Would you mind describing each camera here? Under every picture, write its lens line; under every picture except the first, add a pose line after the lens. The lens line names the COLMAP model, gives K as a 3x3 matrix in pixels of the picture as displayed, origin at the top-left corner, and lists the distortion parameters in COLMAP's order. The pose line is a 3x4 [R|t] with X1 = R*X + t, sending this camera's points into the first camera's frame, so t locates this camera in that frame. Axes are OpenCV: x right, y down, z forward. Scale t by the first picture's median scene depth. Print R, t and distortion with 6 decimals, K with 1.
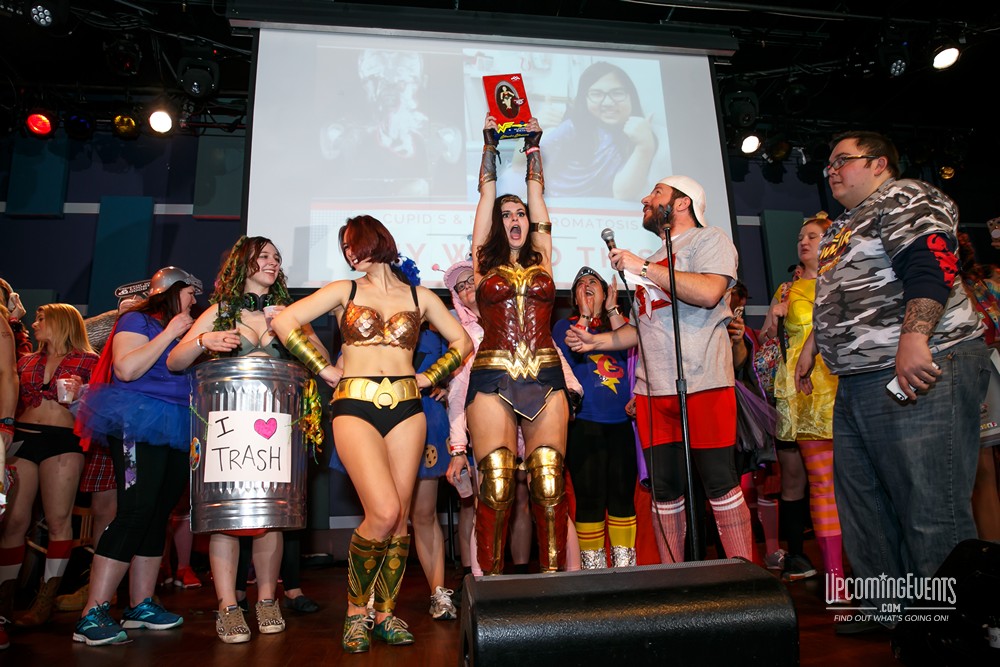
lens RADIAL K [[681.9, 0, 499.2], [0, 681.9, 330.5], [0, 0, 1]] dist [-0.083427, 0.063865]
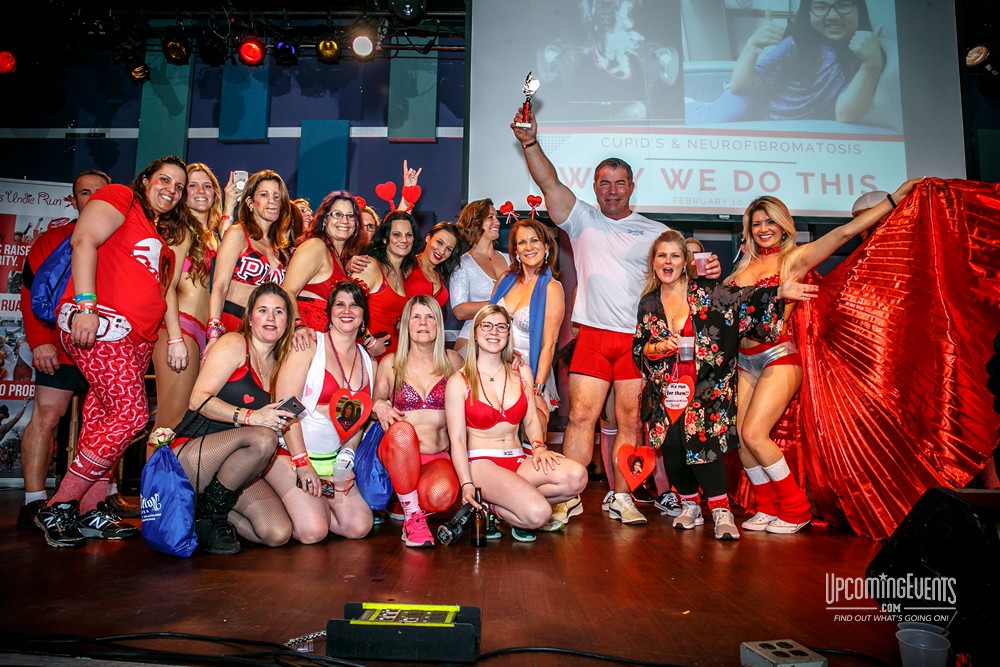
lens RADIAL K [[681.9, 0, 499.9], [0, 681.9, 335.2], [0, 0, 1]] dist [-0.083427, 0.063865]
pose [[0.988527, 0.033659, -0.147246, -0.149563], [-0.015283, 0.992140, 0.124193, -0.003936], [0.150269, -0.120518, 0.981272, -0.034982]]
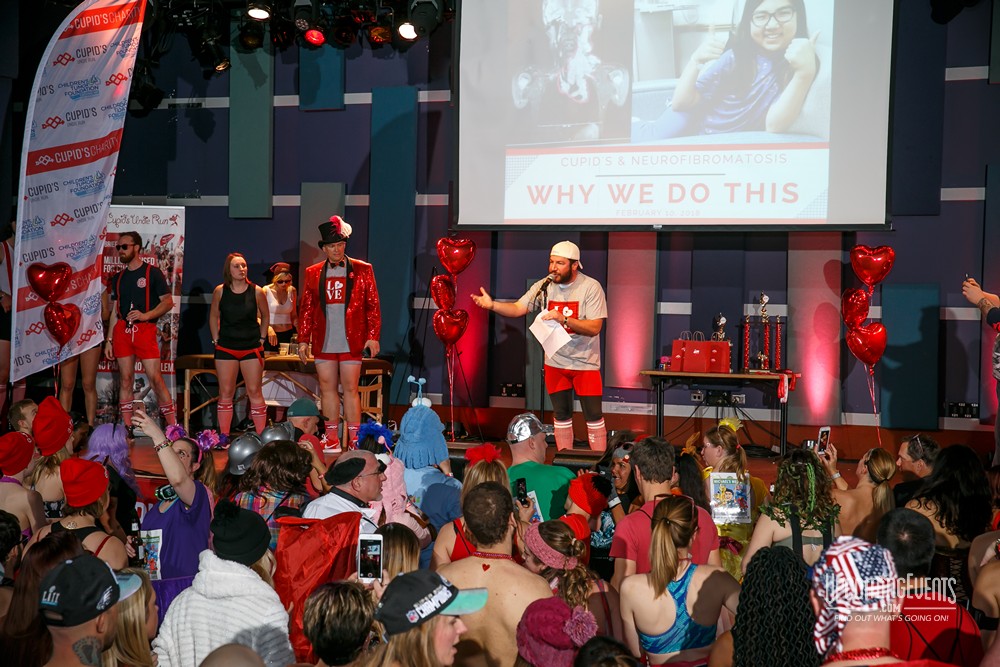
lens RADIAL K [[1679.8, 0, 498.0], [0, 1679.8, 336.4], [0, 0, 1]] dist [0.136776, 0.000000]
pose [[0.849708, 0.063110, -0.523462, 1.172223], [0.073412, 0.968979, 0.235989, -0.521512], [0.522117, -0.238950, 0.818716, -1.382263]]
